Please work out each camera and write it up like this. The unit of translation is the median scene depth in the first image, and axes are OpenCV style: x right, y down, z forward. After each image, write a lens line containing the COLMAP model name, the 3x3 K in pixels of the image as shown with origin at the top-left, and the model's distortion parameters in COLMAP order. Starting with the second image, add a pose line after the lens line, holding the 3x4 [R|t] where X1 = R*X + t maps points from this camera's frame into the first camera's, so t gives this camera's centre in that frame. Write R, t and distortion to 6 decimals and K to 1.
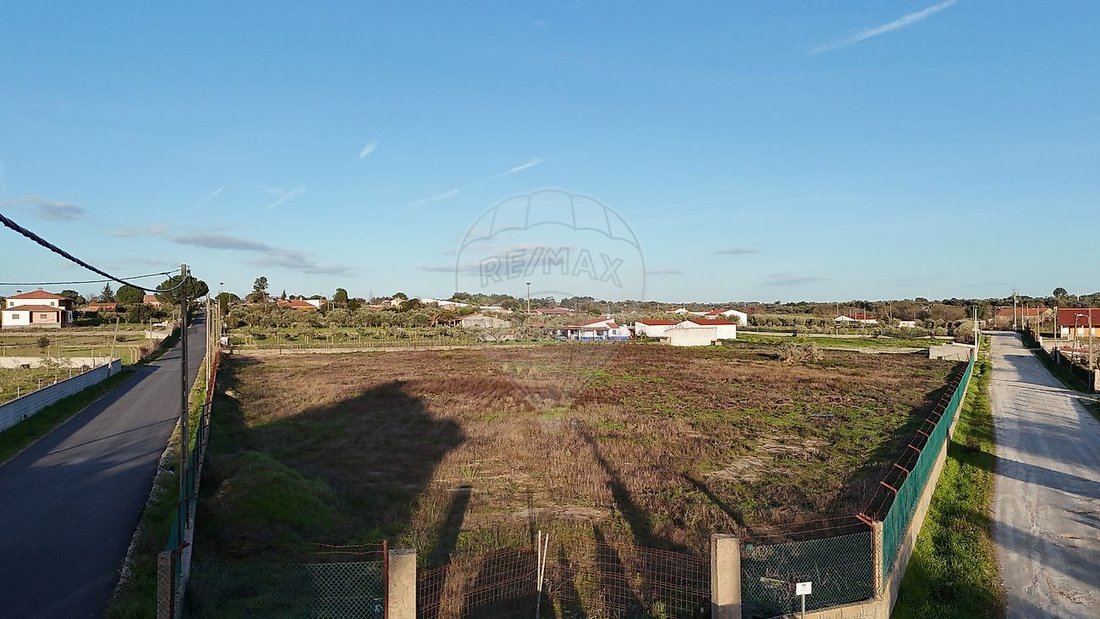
lens RADIAL K [[809.7, 0, 539.1], [0, 809.7, 308.4], [0, 0, 1]] dist [0.067222, -0.073829]
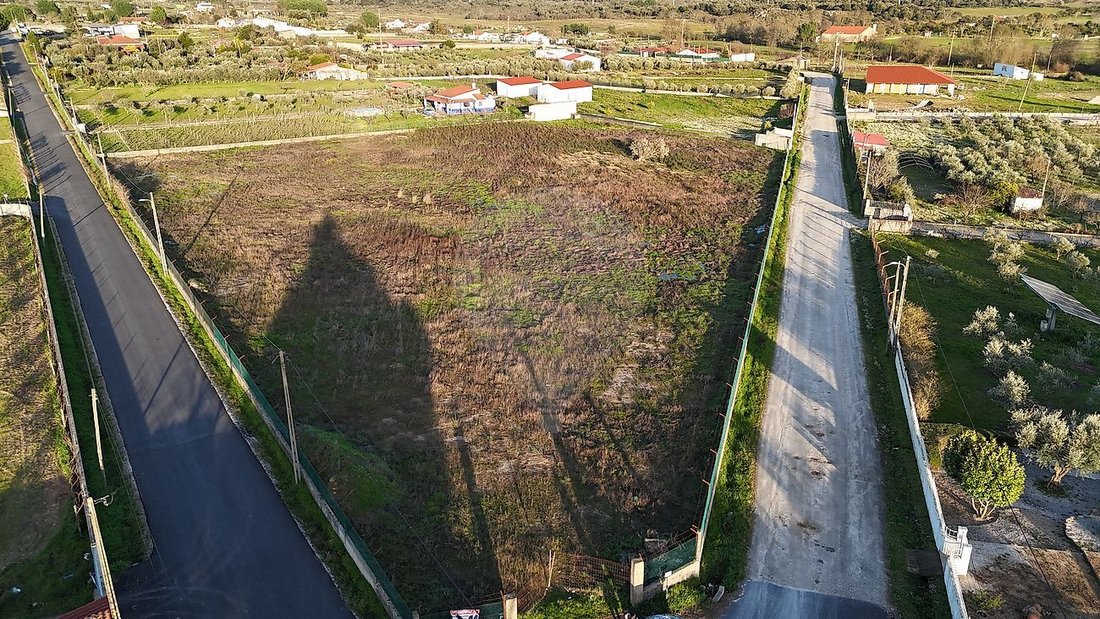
lens RADIAL K [[808.2, 0, 547.0], [0, 808.2, 310.9], [0, 0, 1]] dist [0.090593, -0.085585]
pose [[0.980656, -0.068834, 0.183237, -0.027773], [-0.002327, 0.931961, 0.362552, -0.084734], [-0.195726, -0.355965, 0.913773, -0.057009]]
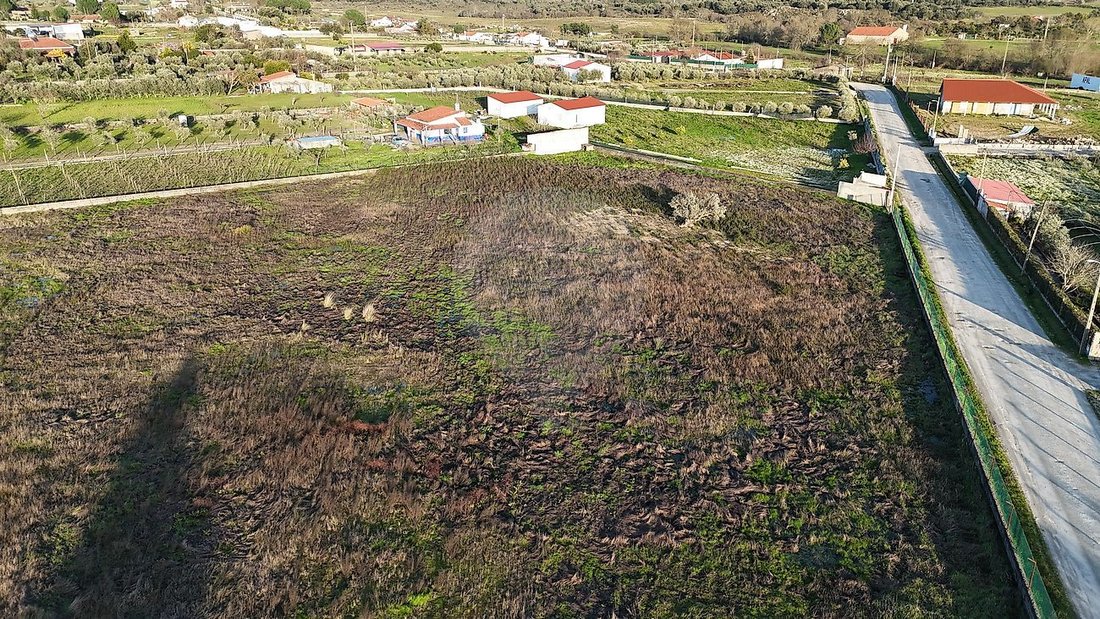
lens RADIAL K [[808.2, 0, 547.0], [0, 808.2, 310.9], [0, 0, 1]] dist [0.090593, -0.085585]
pose [[0.979707, -0.068165, 0.188487, 0.005346], [-0.005568, 0.930777, 0.365546, -0.083912], [-0.200357, -0.359177, 0.911509, 0.142447]]
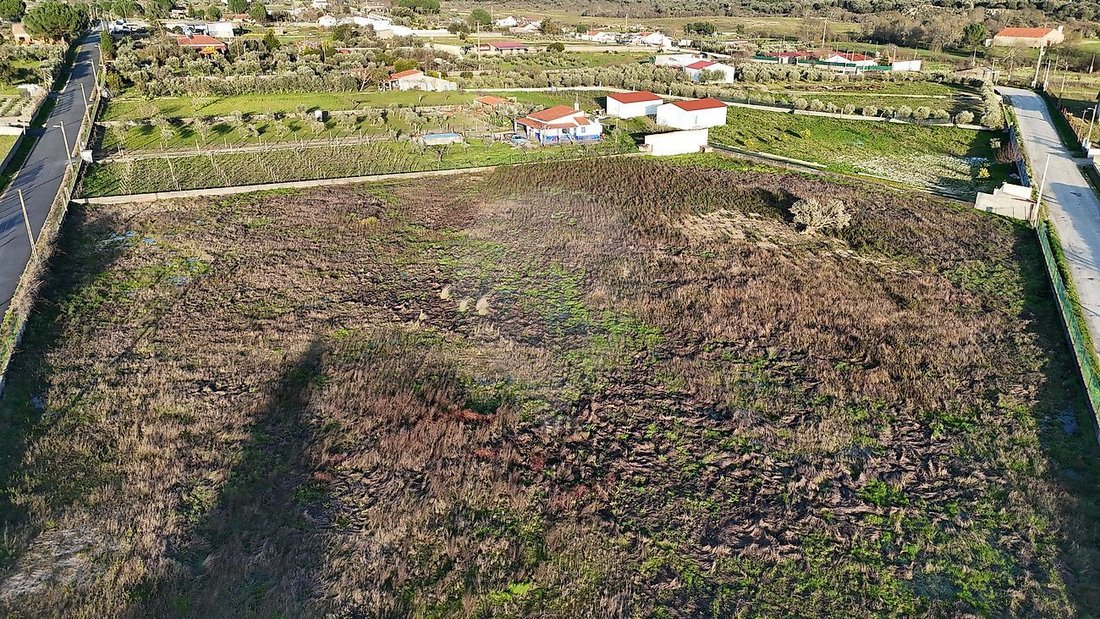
lens RADIAL K [[808.2, 0, 547.0], [0, 808.2, 310.9], [0, 0, 1]] dist [0.090593, -0.085585]
pose [[0.998161, -0.016714, 0.058263, 0.003939], [-0.005845, 0.930204, 0.366995, -0.084719], [-0.060331, -0.366661, 0.928396, 0.140882]]
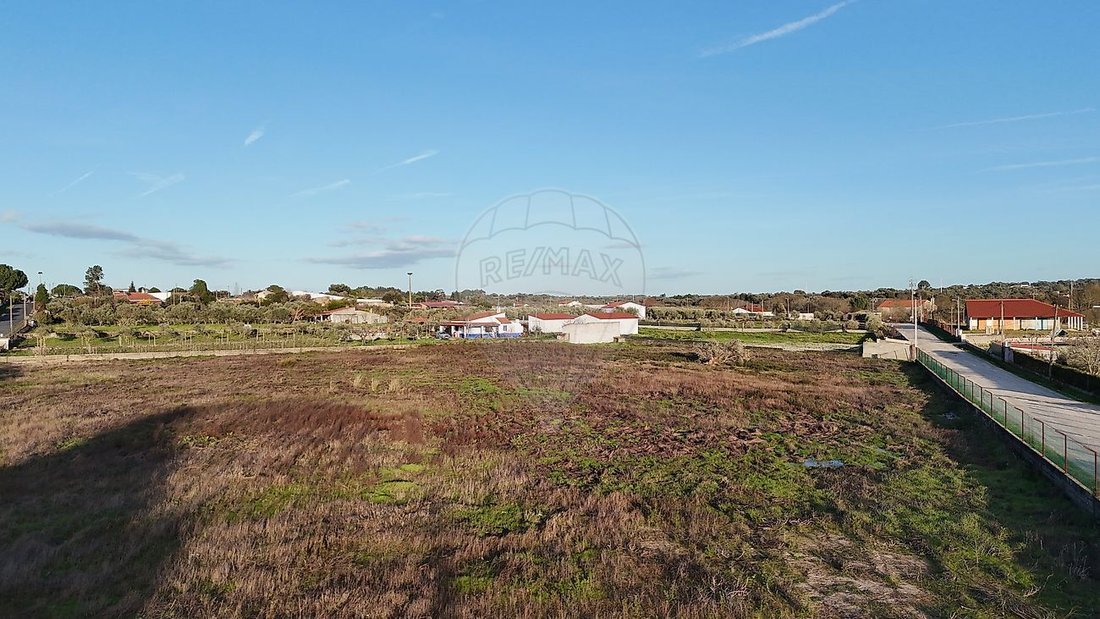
lens RADIAL K [[808.2, 0, 547.0], [0, 808.2, 310.9], [0, 0, 1]] dist [0.090593, -0.085585]
pose [[0.989728, -0.004361, 0.142900, 0.011178], [0.002730, 0.999929, 0.011613, 0.000658], [-0.142940, -0.011103, 0.989669, 0.111227]]
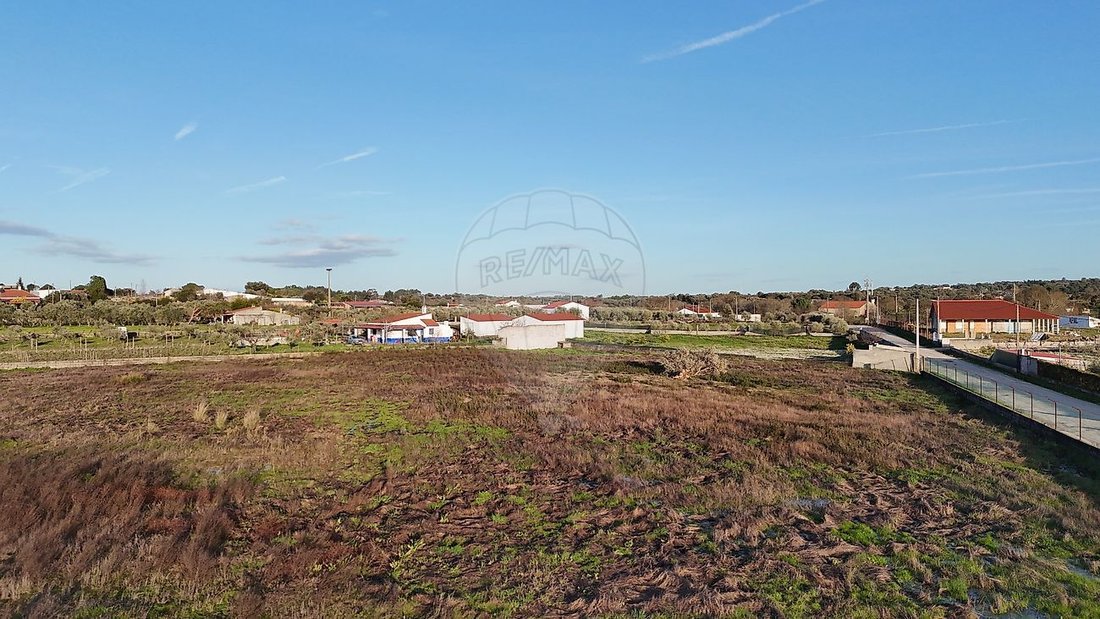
lens RADIAL K [[808.2, 0, 547.0], [0, 808.2, 310.9], [0, 0, 1]] dist [0.090593, -0.085585]
pose [[0.975704, -0.001955, 0.219085, 0.027600], [-0.000524, 0.999937, 0.011255, 0.001590], [-0.219093, -0.011096, 0.975641, 0.205503]]
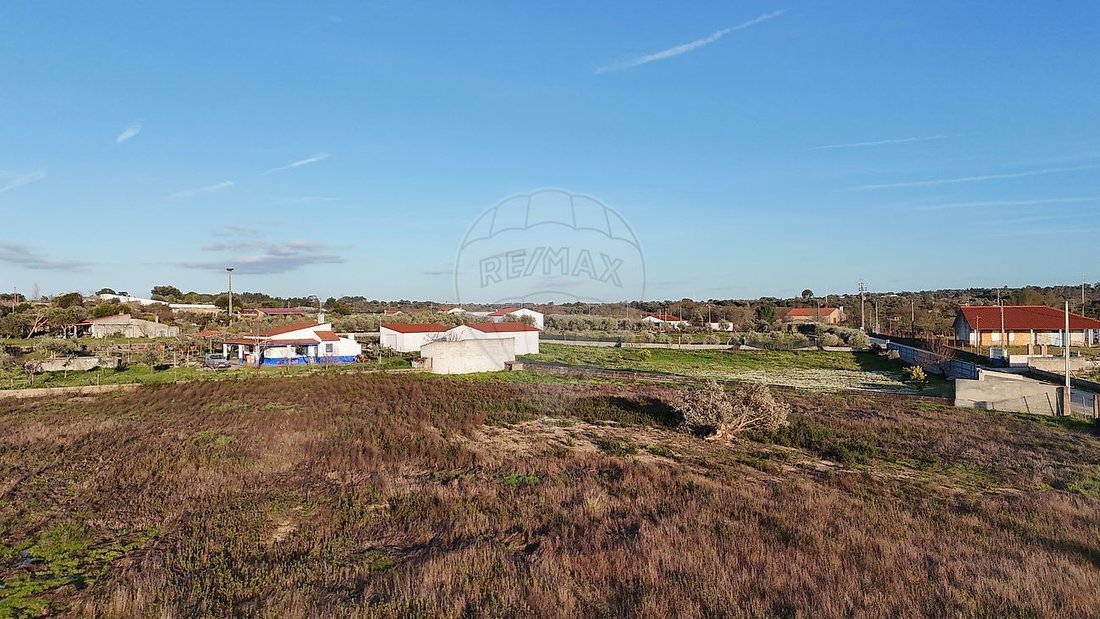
lens RADIAL K [[808.2, 0, 547.0], [0, 808.2, 310.9], [0, 0, 1]] dist [0.090593, -0.085585]
pose [[0.960499, 0.000249, 0.278282, 0.067354], [-0.000829, 0.999998, 0.001968, 0.002810], [-0.278281, -0.002121, 0.960497, 0.363679]]
